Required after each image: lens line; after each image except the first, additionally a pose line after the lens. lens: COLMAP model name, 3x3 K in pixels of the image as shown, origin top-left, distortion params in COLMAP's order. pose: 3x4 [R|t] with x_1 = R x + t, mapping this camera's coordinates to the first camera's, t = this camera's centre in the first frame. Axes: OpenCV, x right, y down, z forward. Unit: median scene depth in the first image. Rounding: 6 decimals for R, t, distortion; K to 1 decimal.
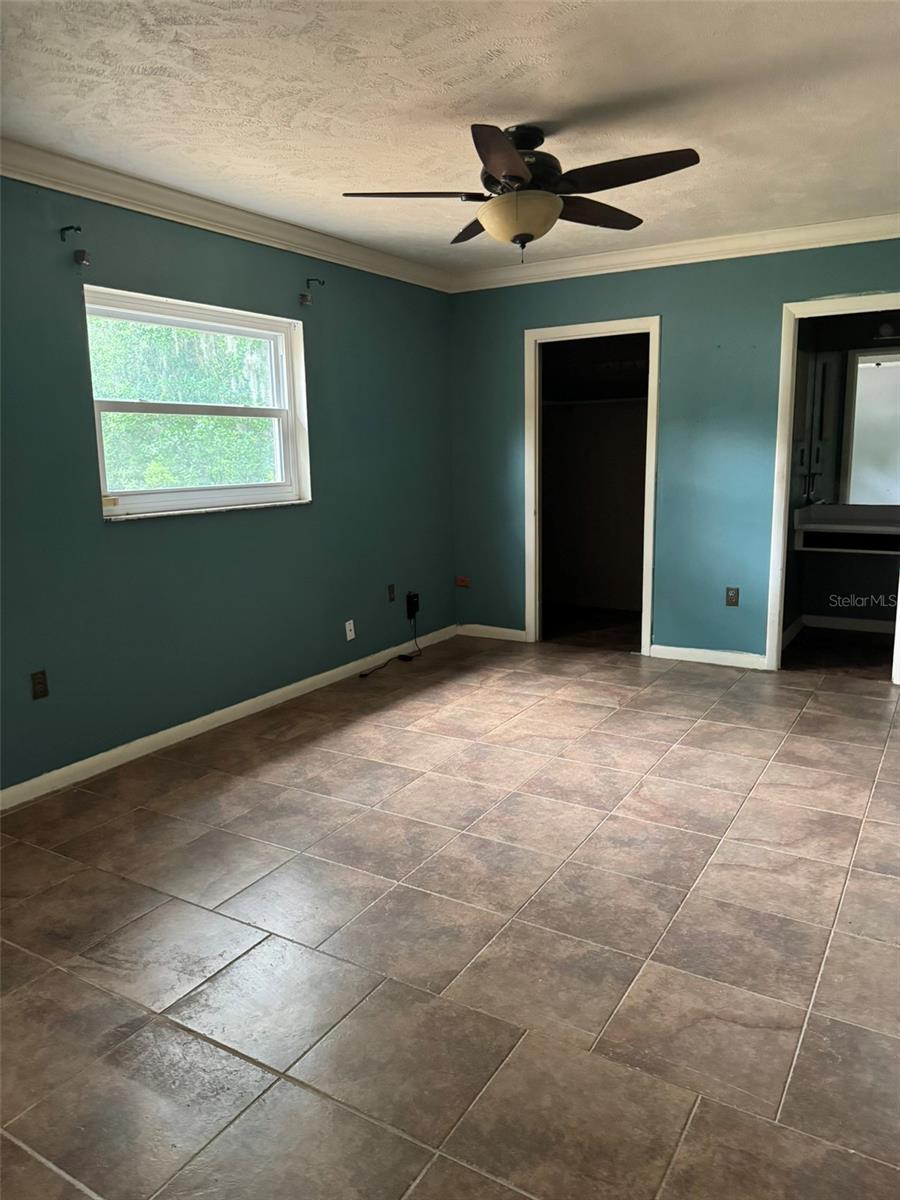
lens RADIAL K [[840.8, 0, 455.4], [0, 840.8, 604.6], [0, 0, 1]] dist [0.062743, -0.027460]
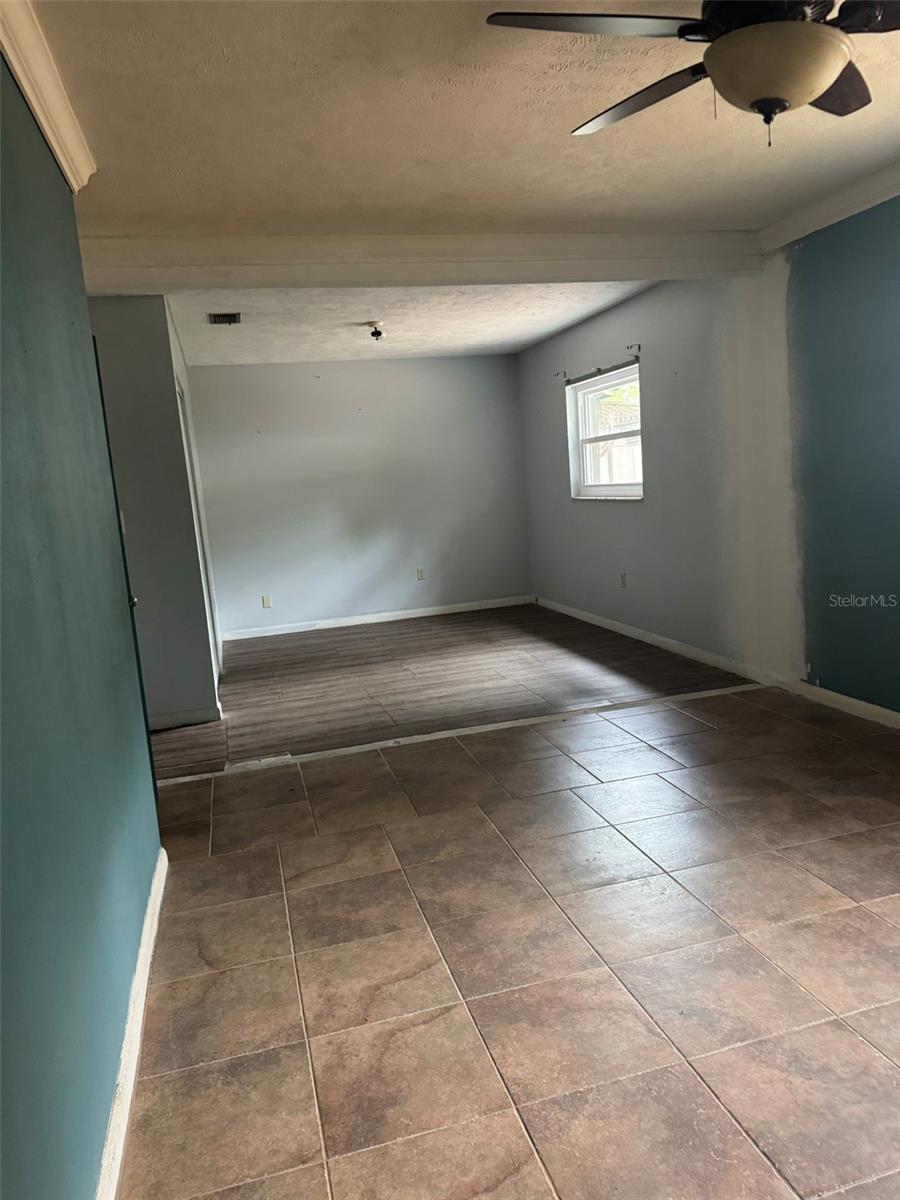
lens RADIAL K [[840.8, 0, 455.4], [0, 840.8, 604.6], [0, 0, 1]] dist [0.062743, -0.027460]
pose [[-0.683002, 0.181983, -0.707383, 0.883466], [-0.056798, 0.952300, 0.299832, -0.311902], [0.728205, 0.244964, -0.640086, 1.567232]]
